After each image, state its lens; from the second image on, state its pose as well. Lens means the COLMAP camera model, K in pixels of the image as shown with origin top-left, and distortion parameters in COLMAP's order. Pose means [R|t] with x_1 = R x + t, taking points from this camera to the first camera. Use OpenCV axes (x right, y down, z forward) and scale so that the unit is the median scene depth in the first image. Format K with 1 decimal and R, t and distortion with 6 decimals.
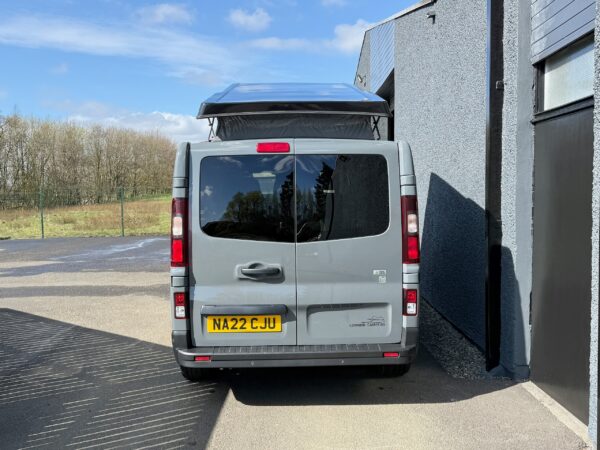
lens RADIAL K [[577.9, 0, 296.2], [0, 577.9, 223.7], [0, 0, 1]] dist [0.080489, 0.000000]
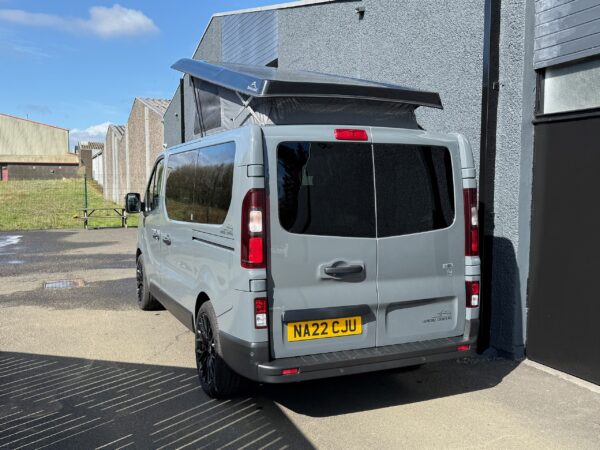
lens RADIAL K [[577.9, 0, 299.4], [0, 577.9, 225.3], [0, 0, 1]] dist [0.080489, 0.000000]
pose [[0.920130, -0.012788, 0.391405, -0.476405], [0.006203, 0.999817, 0.018085, -0.005067], [-0.391565, -0.014212, 0.920041, 0.183376]]
